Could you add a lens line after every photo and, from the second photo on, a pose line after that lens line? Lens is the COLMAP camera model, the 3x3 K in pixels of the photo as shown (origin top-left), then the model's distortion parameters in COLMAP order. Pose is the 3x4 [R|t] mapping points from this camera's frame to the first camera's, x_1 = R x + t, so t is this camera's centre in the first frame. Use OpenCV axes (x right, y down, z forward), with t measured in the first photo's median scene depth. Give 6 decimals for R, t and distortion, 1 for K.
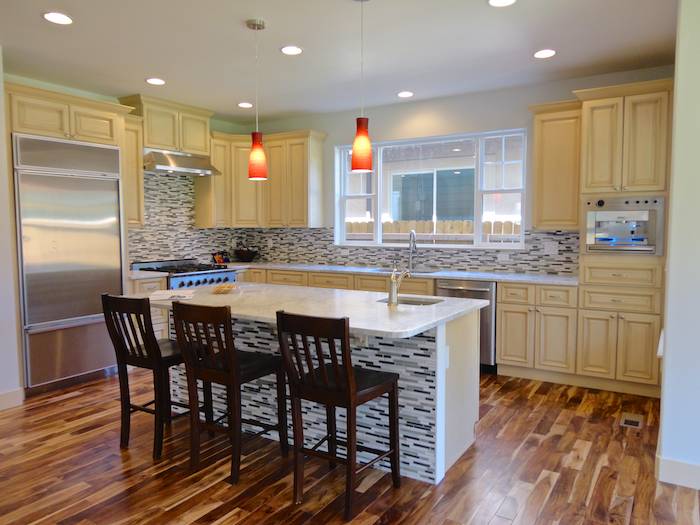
lens RADIAL K [[521.5, 0, 351.9], [0, 521.5, 261.7], [0, 0, 1]] dist [0.009588, 0.002108]
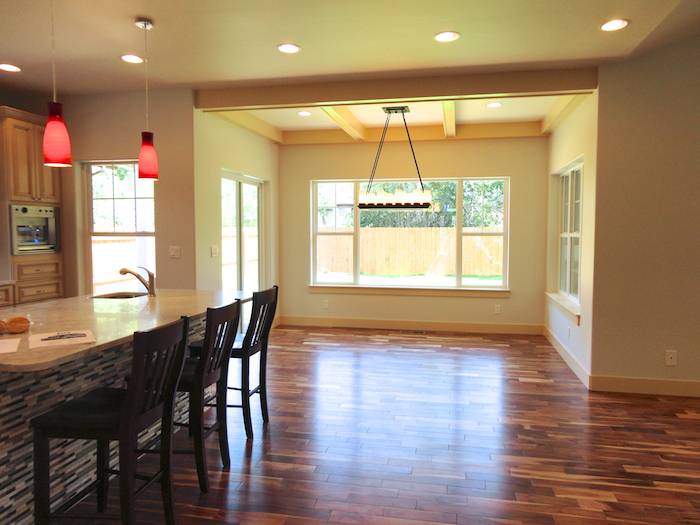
lens RADIAL K [[521.5, 0, 352.0], [0, 521.5, 263.2], [0, 0, 1]] dist [0.009588, 0.002108]
pose [[-0.346647, -0.052980, 0.936498, -1.034832], [0.055904, 0.995462, 0.077008, -0.051449], [-0.936328, 0.079049, -0.342112, 0.859446]]
